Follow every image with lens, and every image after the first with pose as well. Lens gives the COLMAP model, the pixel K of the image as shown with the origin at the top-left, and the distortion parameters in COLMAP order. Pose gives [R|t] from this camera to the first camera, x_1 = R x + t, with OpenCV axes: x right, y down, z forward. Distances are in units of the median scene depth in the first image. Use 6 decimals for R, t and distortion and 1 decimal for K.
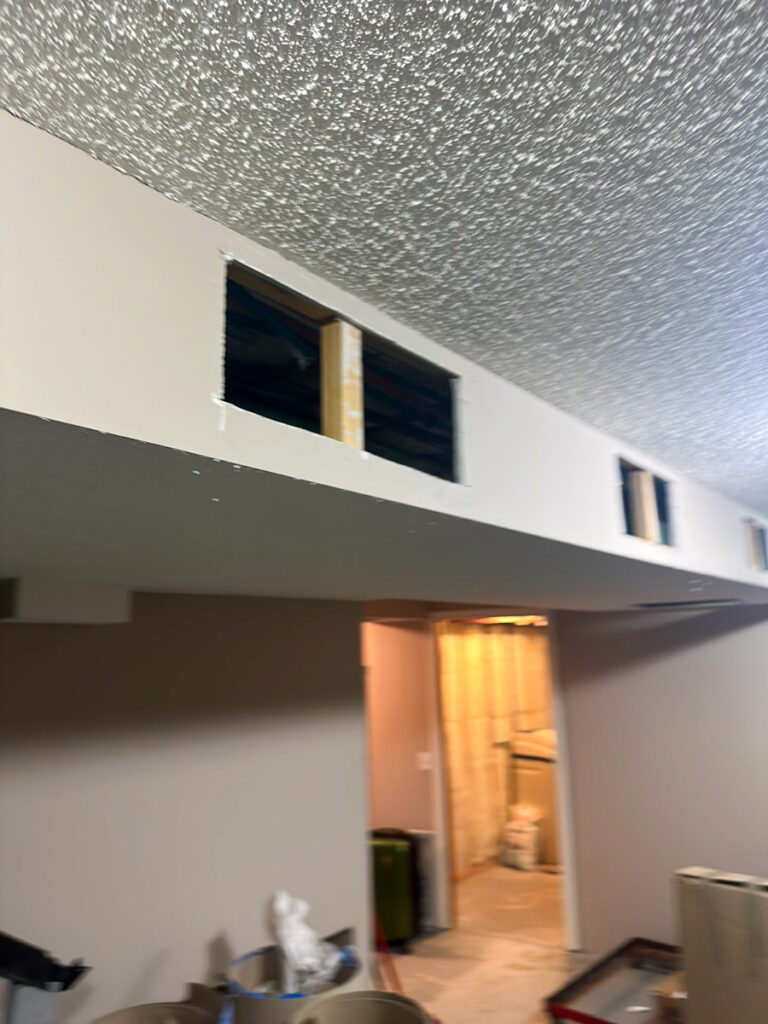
lens RADIAL K [[729.1, 0, 383.8], [0, 729.1, 523.8], [0, 0, 1]] dist [-0.003306, -0.016233]
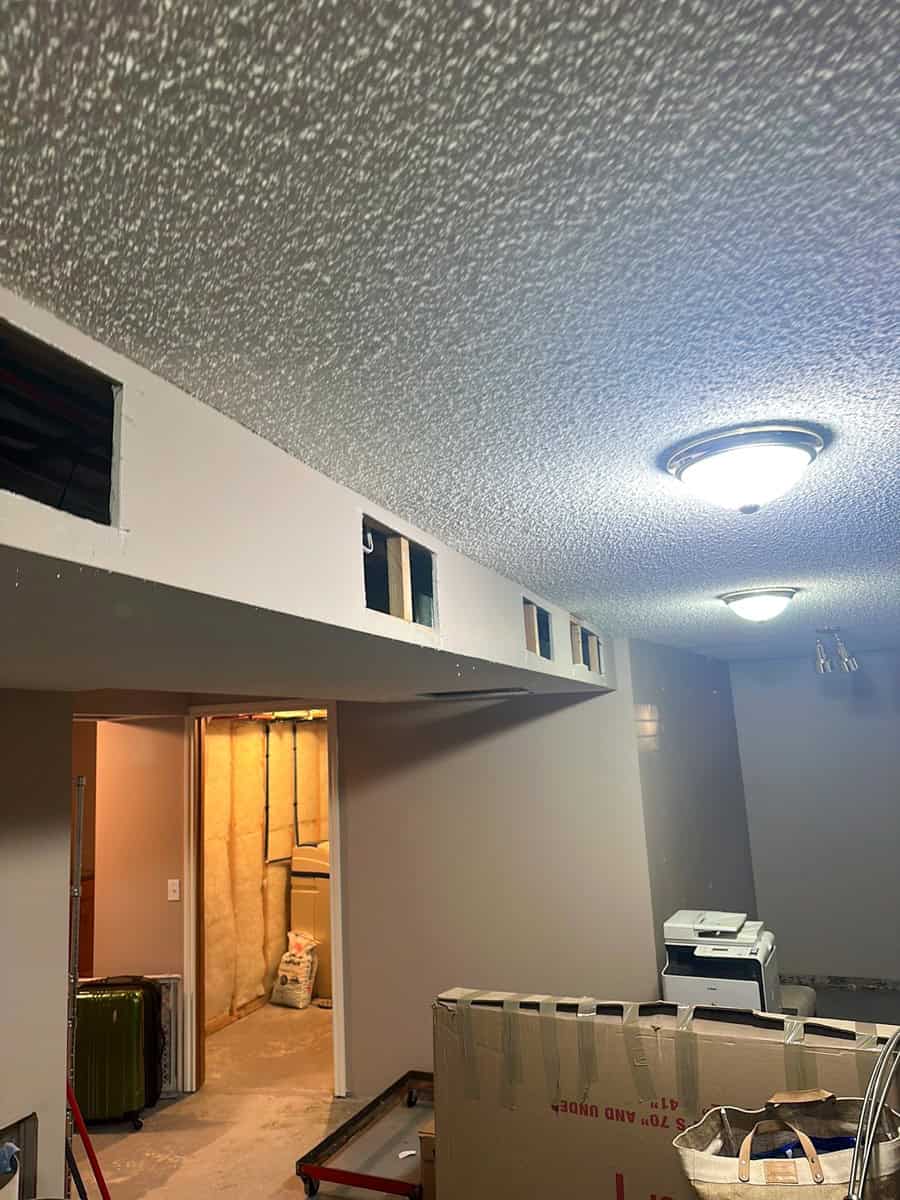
lens RADIAL K [[829.2, 0, 450.0], [0, 829.2, 600.0], [0, 0, 1]] dist [0.002146, -0.025900]
pose [[0.947004, 0.032864, 0.319538, 0.184836], [-0.029803, 0.999451, -0.014466, 0.026959], [-0.319838, 0.004176, 0.947463, 0.082169]]
